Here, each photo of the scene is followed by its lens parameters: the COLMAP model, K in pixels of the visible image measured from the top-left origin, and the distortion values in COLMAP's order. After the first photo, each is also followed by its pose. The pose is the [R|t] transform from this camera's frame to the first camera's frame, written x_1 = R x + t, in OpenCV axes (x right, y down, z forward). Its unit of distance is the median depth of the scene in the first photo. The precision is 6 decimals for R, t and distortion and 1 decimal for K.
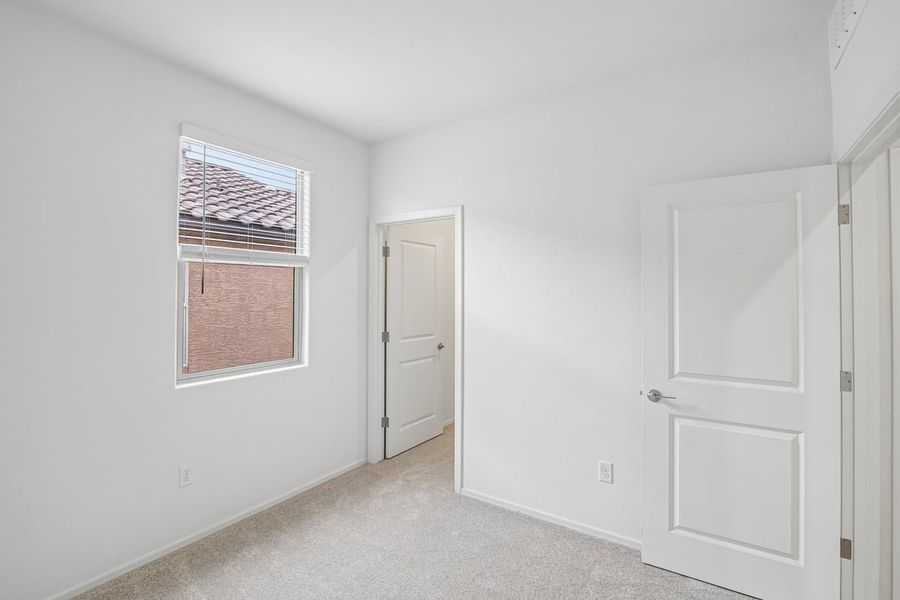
lens RADIAL K [[414.9, 0, 454.7], [0, 414.9, 290.3], [0, 0, 1]] dist [-0.005104, -0.000166]
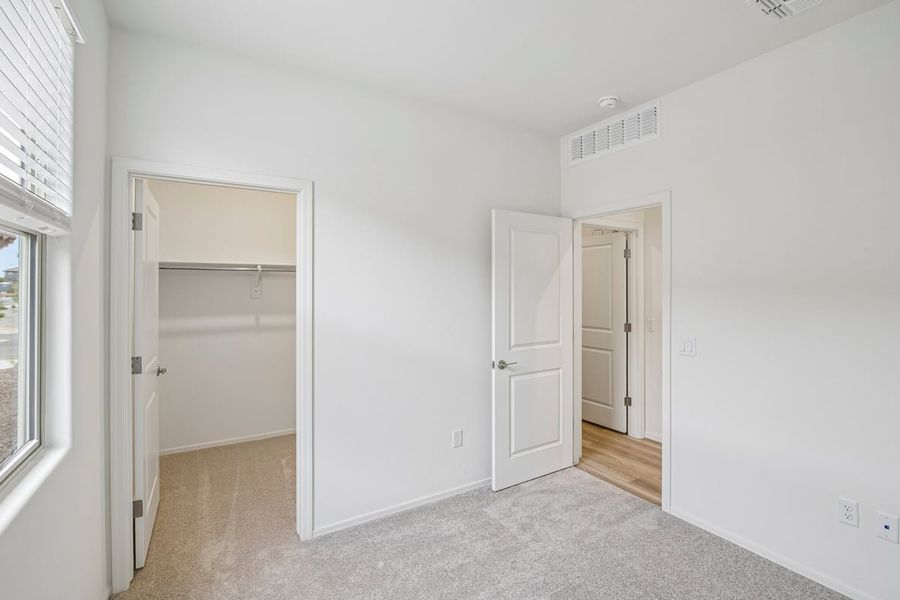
lens RADIAL K [[414.9, 0, 455.4], [0, 414.9, 291.0], [0, 0, 1]] dist [-0.005104, -0.000166]
pose [[0.431754, -0.007079, 0.901964, -0.650675], [-0.002419, 0.999957, 0.009007, -0.000212], [-0.901988, -0.006071, 0.431718, 0.440669]]
